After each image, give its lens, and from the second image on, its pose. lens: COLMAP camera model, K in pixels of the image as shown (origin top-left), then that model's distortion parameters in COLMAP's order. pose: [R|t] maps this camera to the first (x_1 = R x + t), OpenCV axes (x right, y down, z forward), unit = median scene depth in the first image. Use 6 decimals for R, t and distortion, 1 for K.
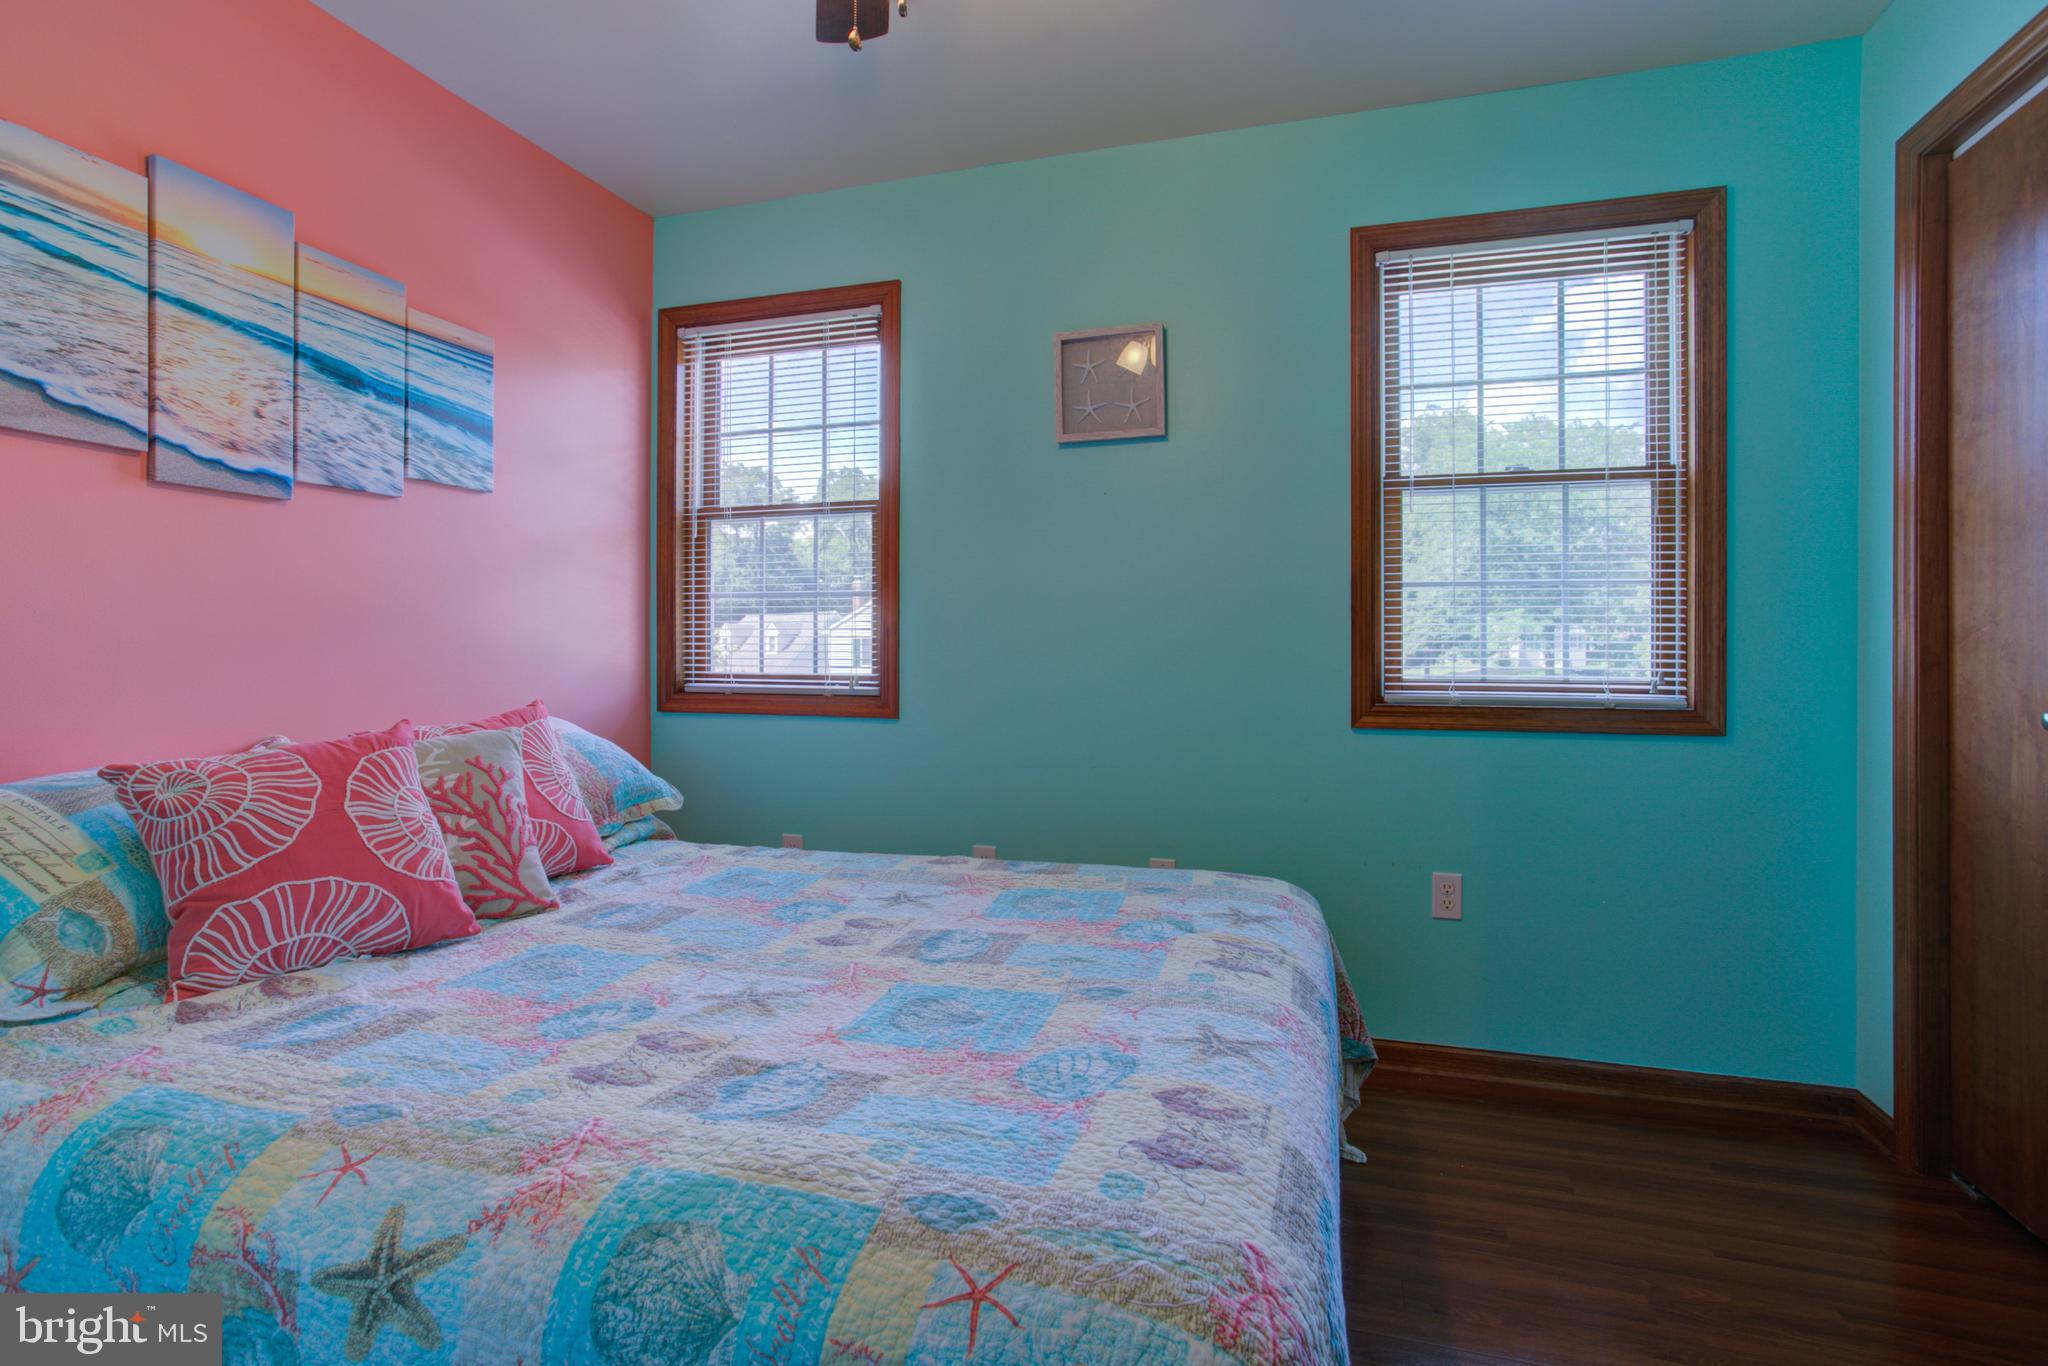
lens RADIAL K [[1026.9, 0, 1012.8], [0, 1026.9, 697.6], [0, 0, 1]] dist [-0.055836, 0.030767]
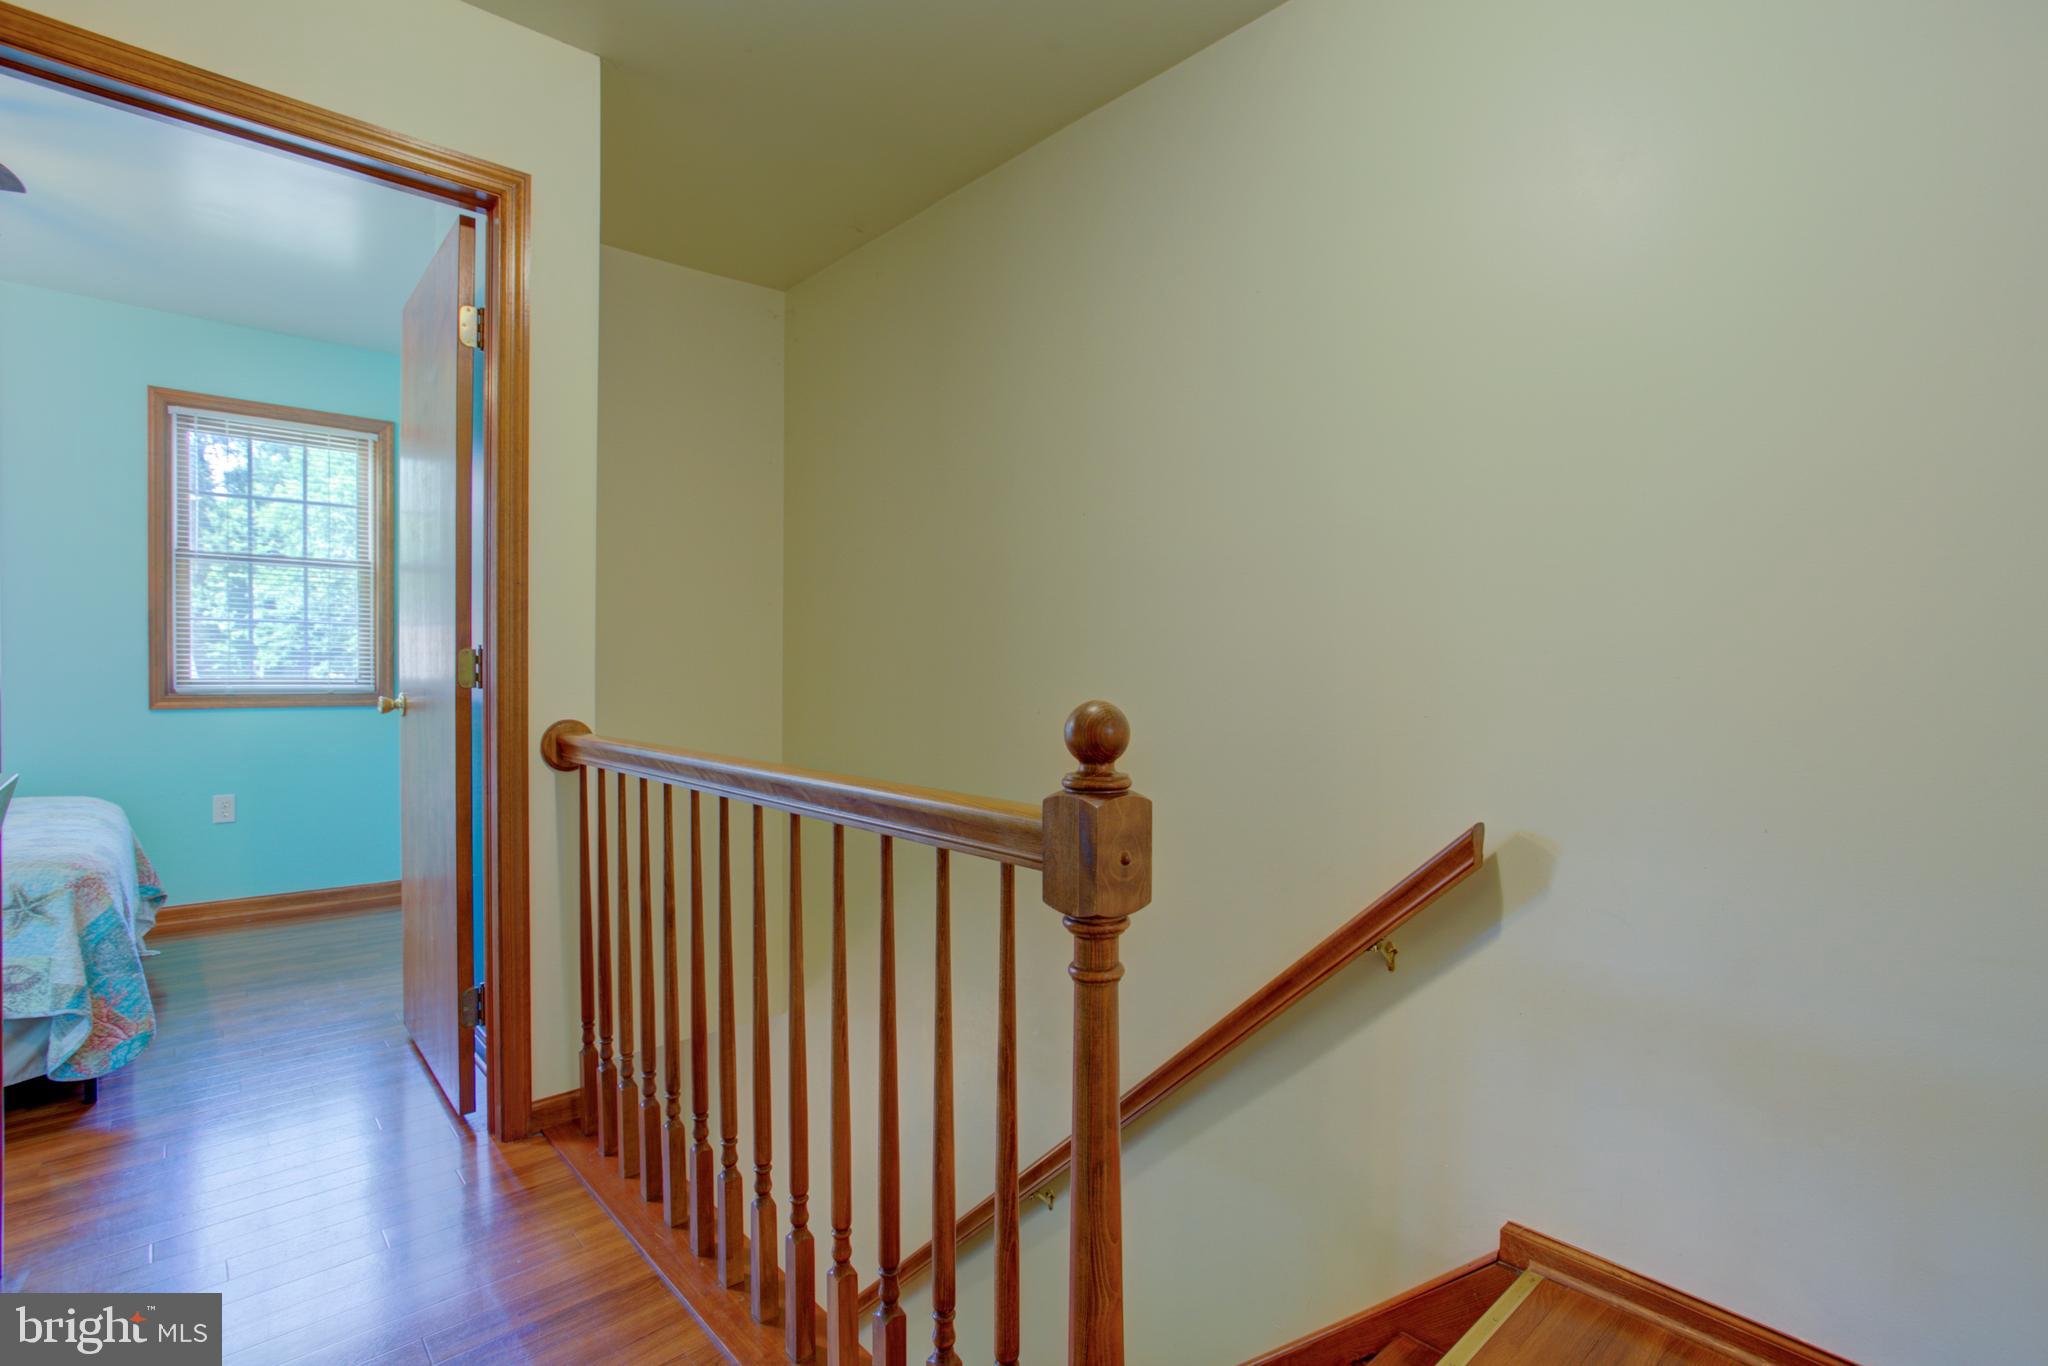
lens RADIAL K [[992.0, 0, 1019.0], [0, 992.0, 688.7], [0, 0, 1]] dist [-0.053376, 0.026921]
pose [[0.519830, -0.003329, 0.854263, -0.238092], [0.023161, 0.999680, -0.010198, 0.043591], [-0.853956, 0.025086, 0.519741, -0.899601]]
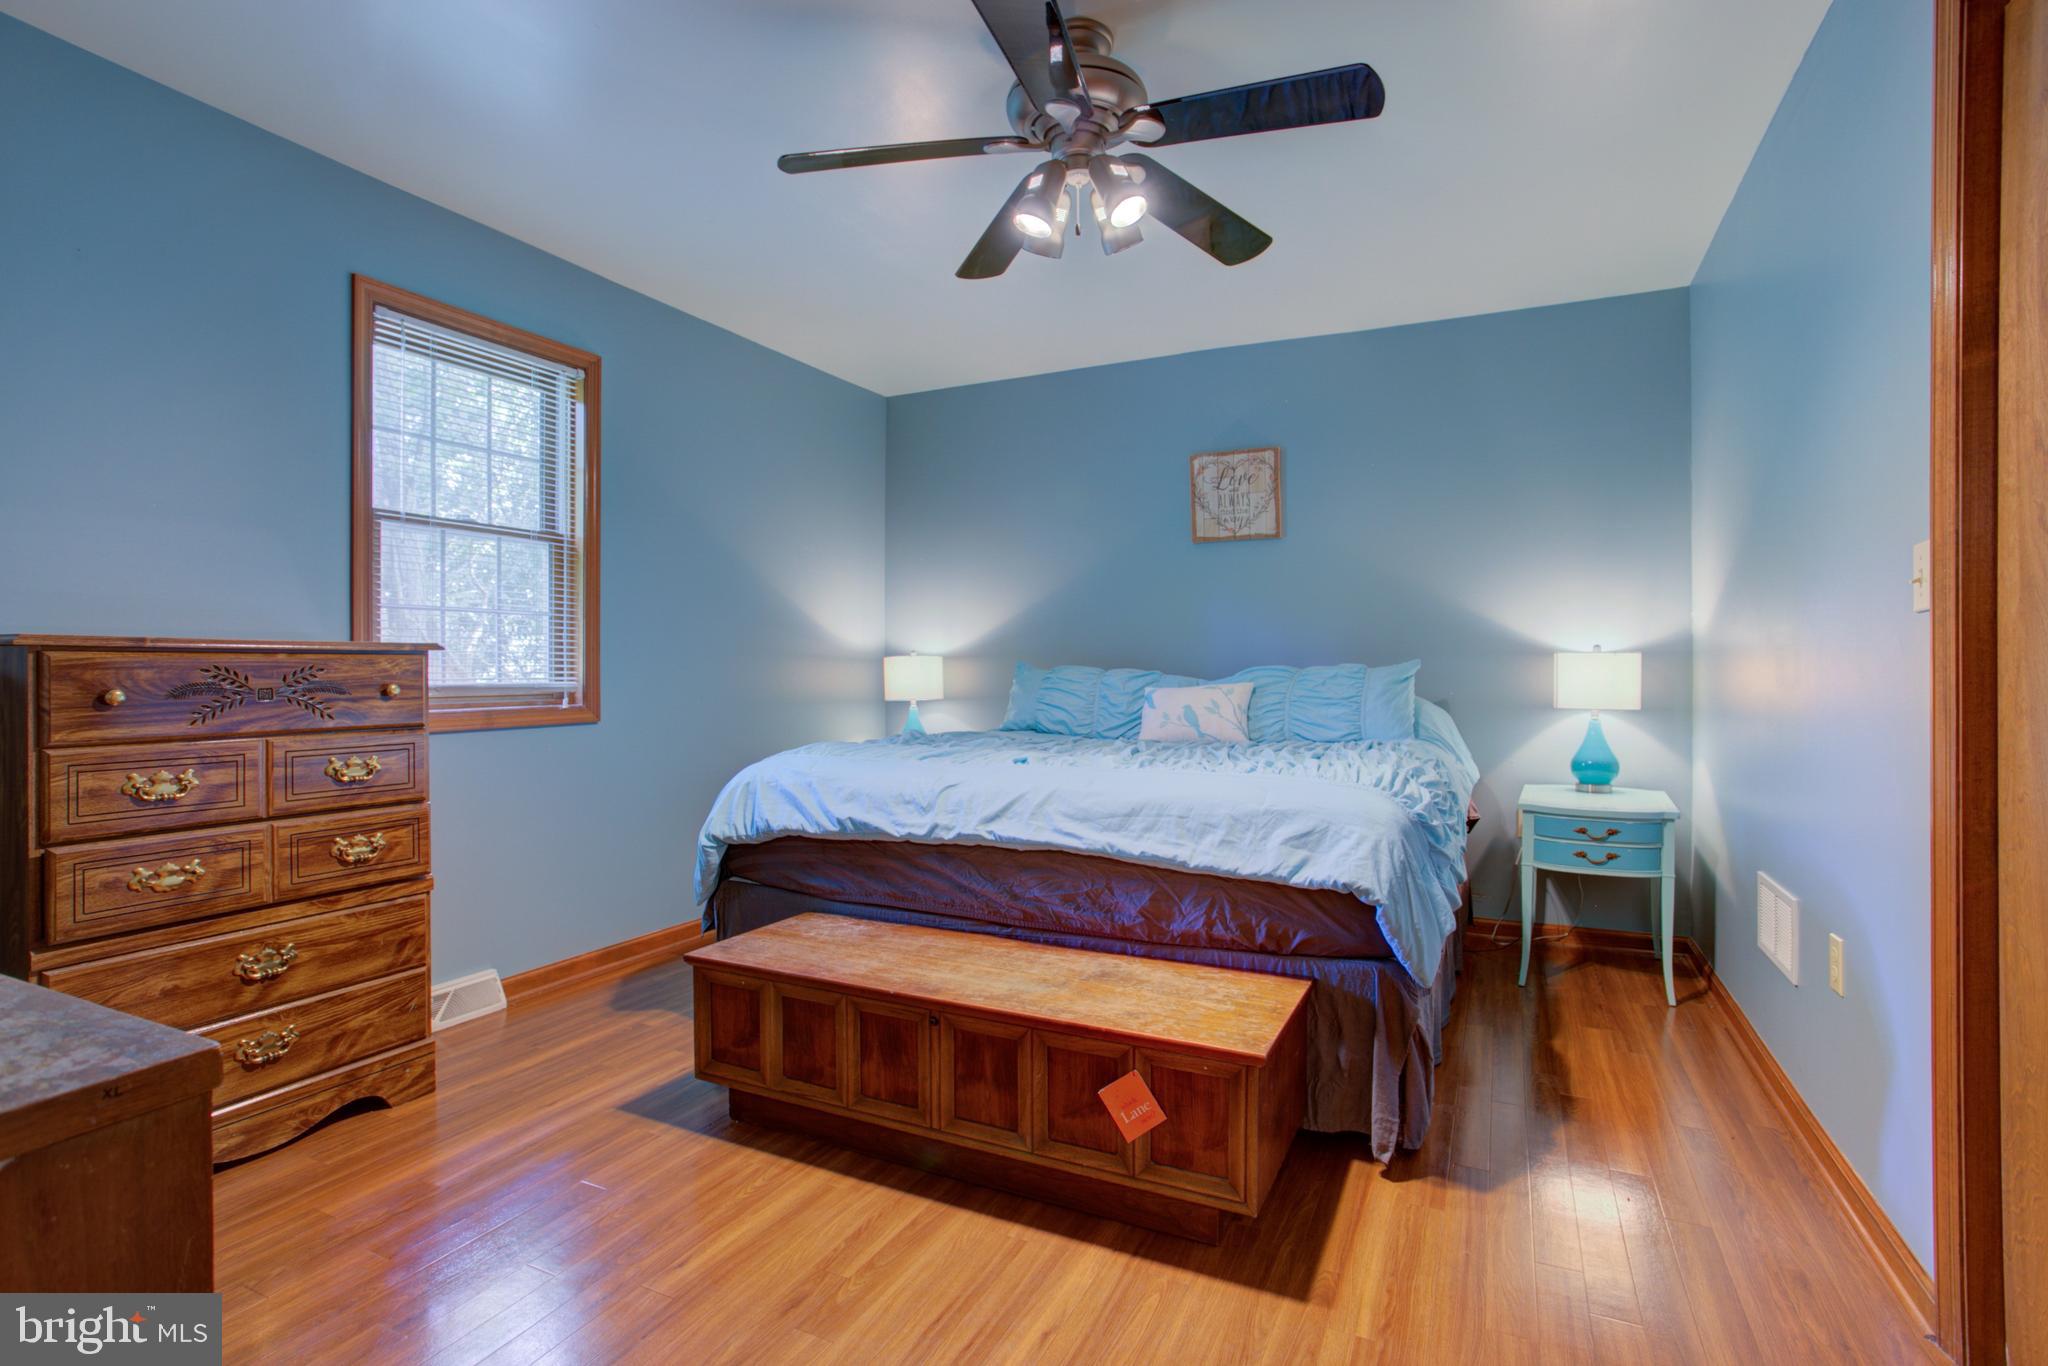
lens RADIAL K [[992.0, 0, 1019.0], [0, 992.0, 688.7], [0, 0, 1]] dist [-0.053376, 0.026921]
pose [[0.146541, -0.019530, 0.989012, -0.592931], [0.045745, 0.998869, 0.012946, -0.003833], [-0.988146, 0.043346, 0.147269, 0.172780]]
